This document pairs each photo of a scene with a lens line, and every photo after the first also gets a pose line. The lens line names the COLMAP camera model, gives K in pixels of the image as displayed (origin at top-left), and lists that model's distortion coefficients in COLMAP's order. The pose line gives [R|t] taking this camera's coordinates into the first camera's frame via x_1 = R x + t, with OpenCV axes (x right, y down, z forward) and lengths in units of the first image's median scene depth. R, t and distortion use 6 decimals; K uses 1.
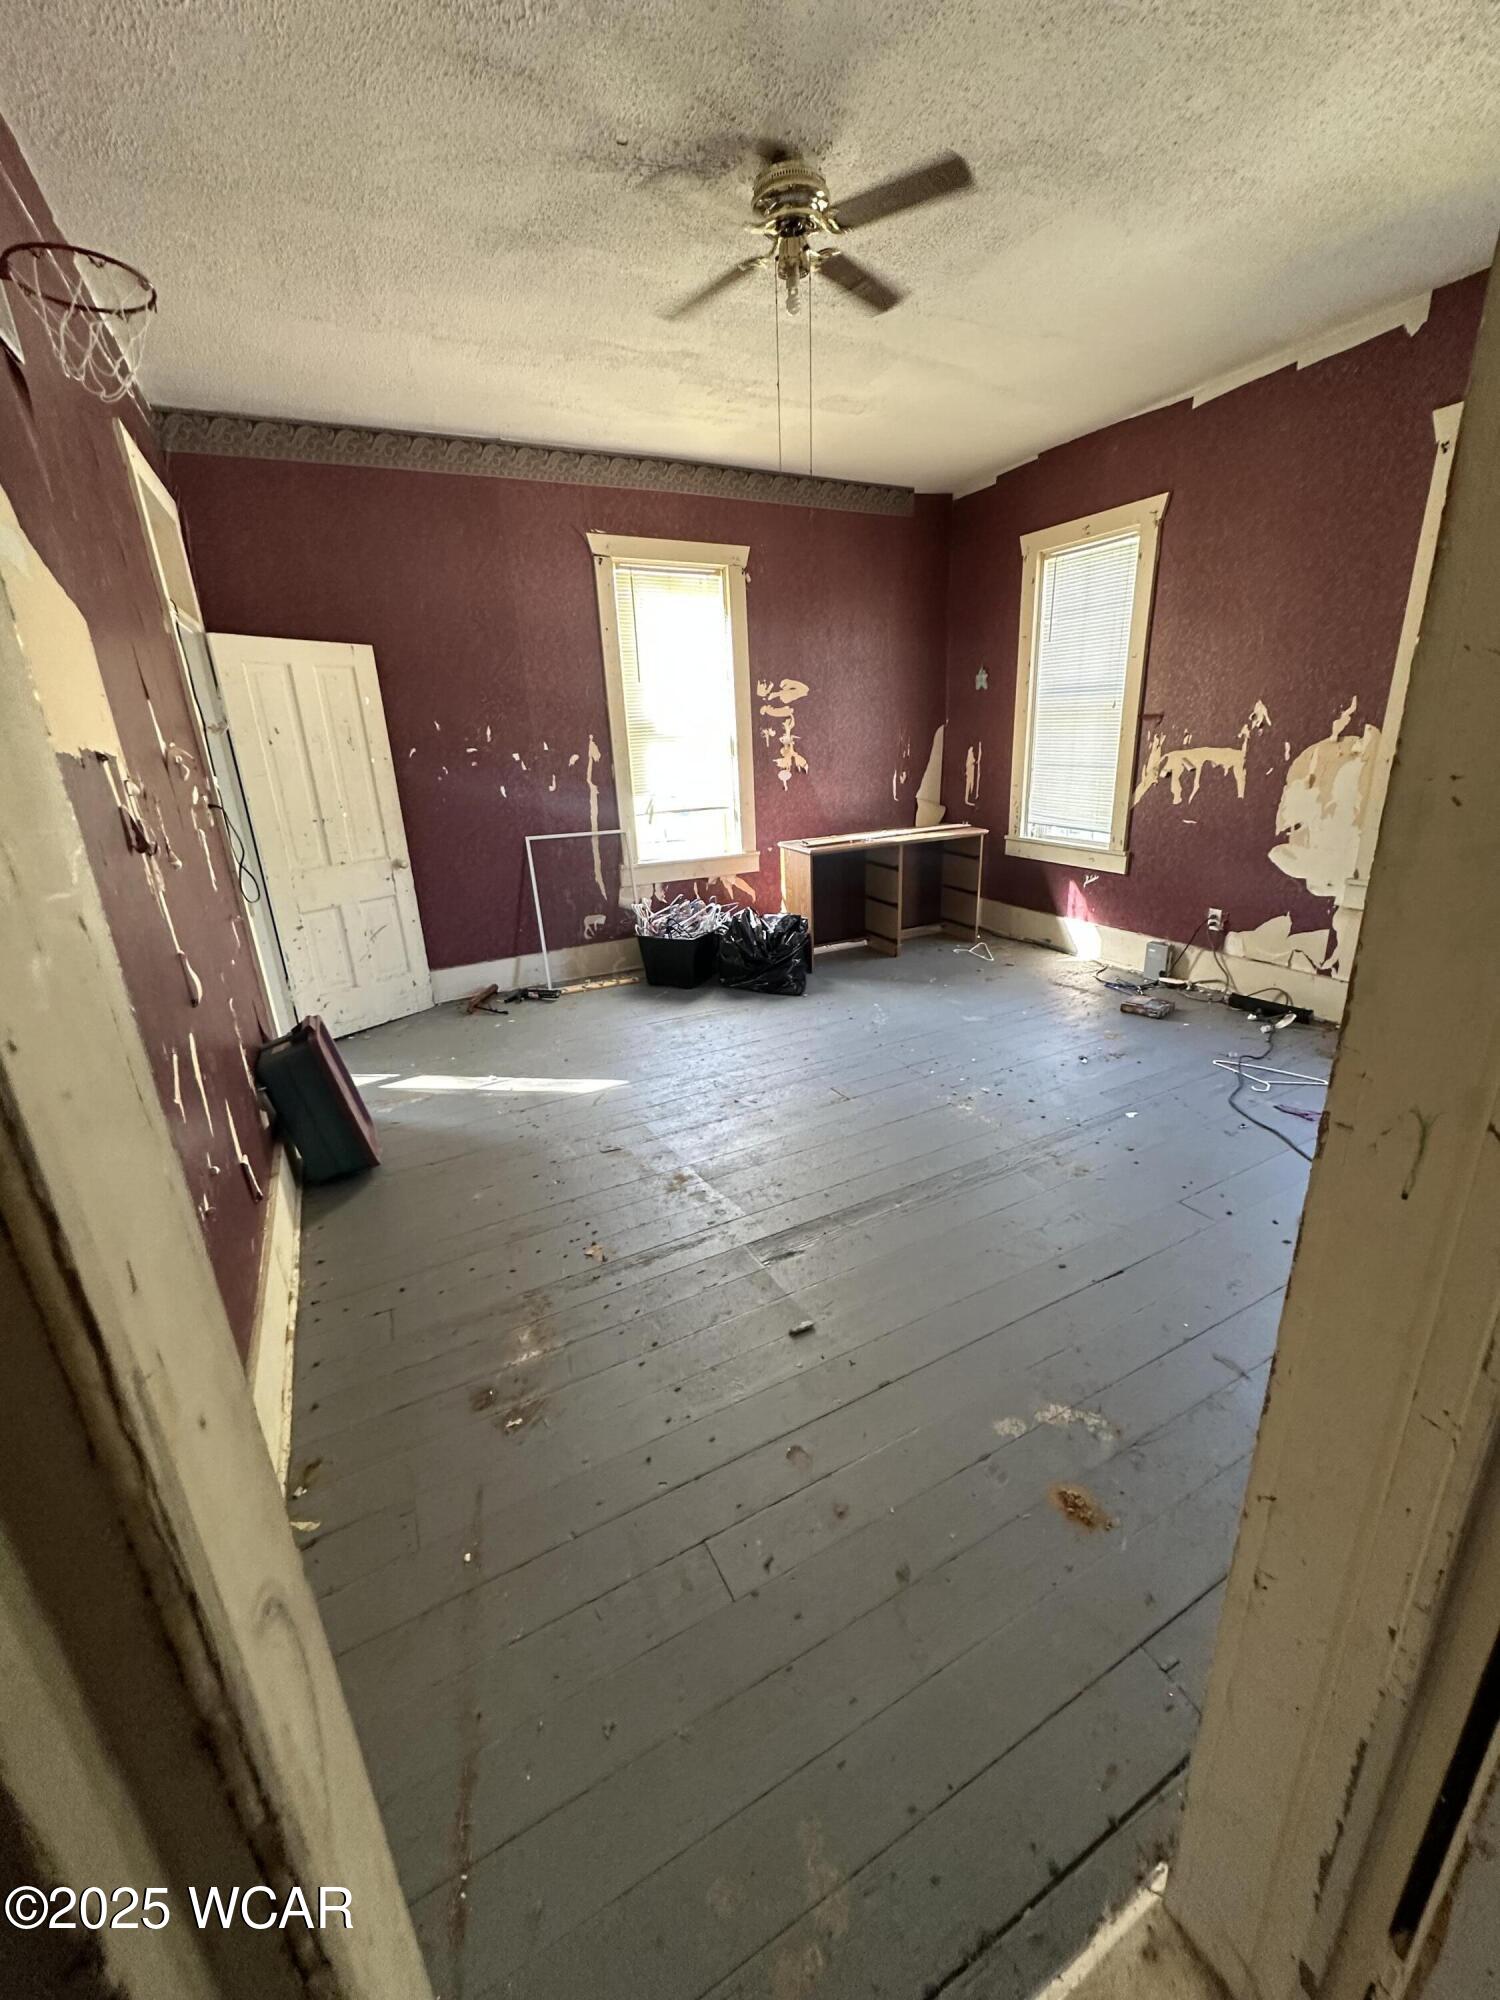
lens RADIAL K [[789.3, 0, 755.4], [0, 789.3, 993.8], [0, 0, 1]] dist [-0.003413, 0.000501]
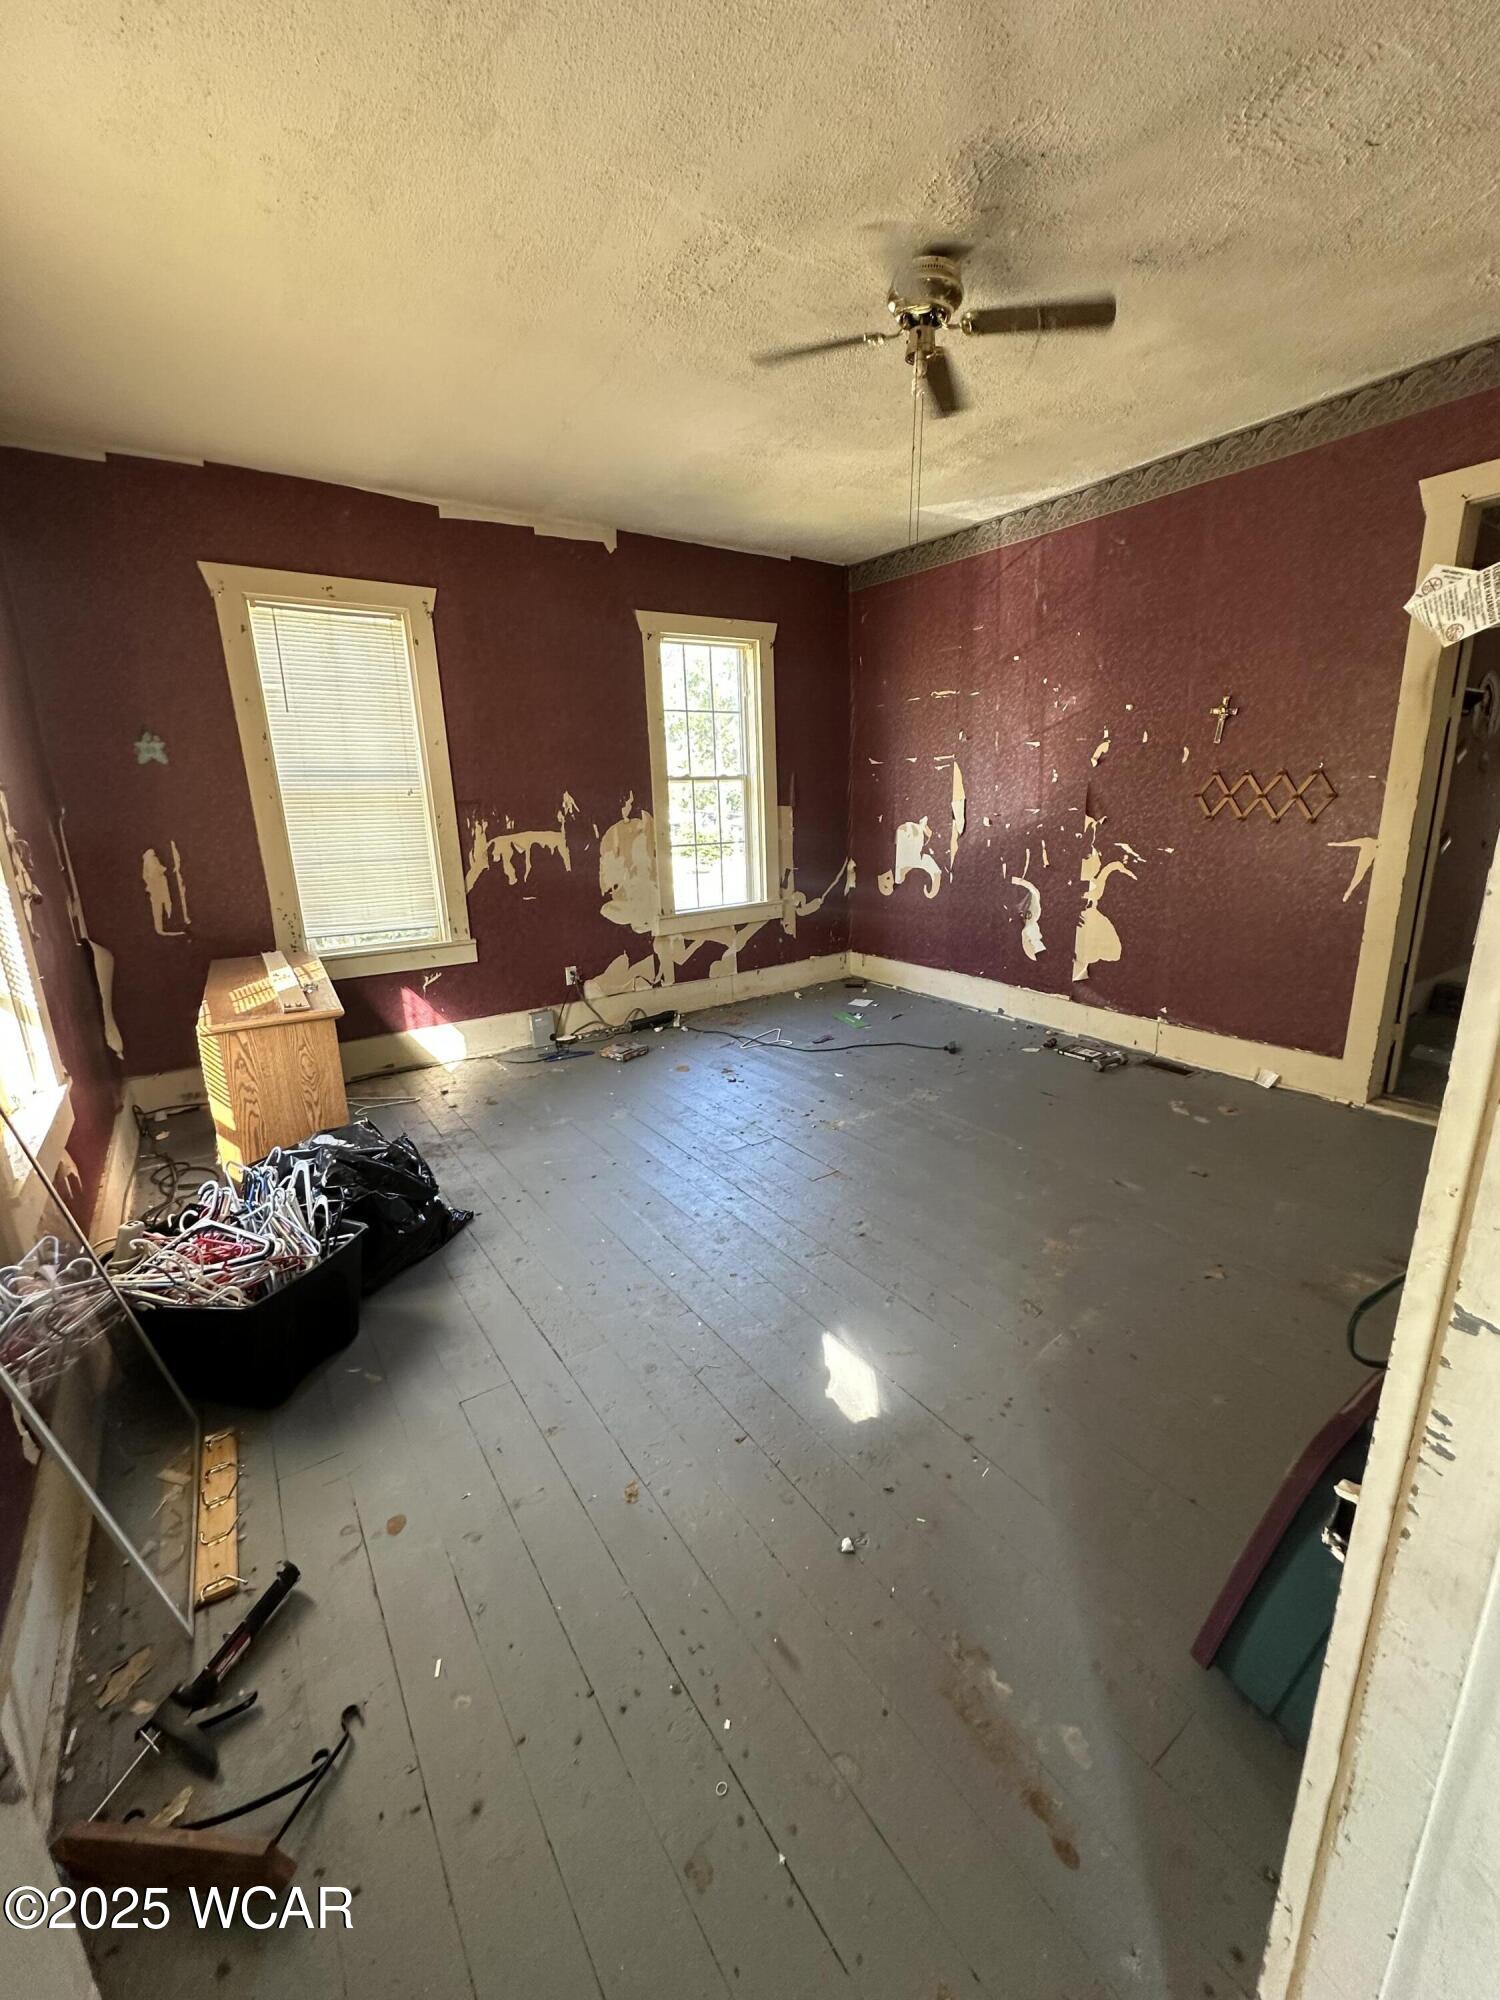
lens RADIAL K [[789.3, 0, 753.1], [0, 789.3, 996.8], [0, 0, 1]] dist [-0.003413, 0.000501]
pose [[-0.108887, -0.202656, 0.973177, -0.582360], [0.346712, 0.909777, 0.228246, -0.239477], [-0.931630, 0.362265, -0.028800, 0.804065]]
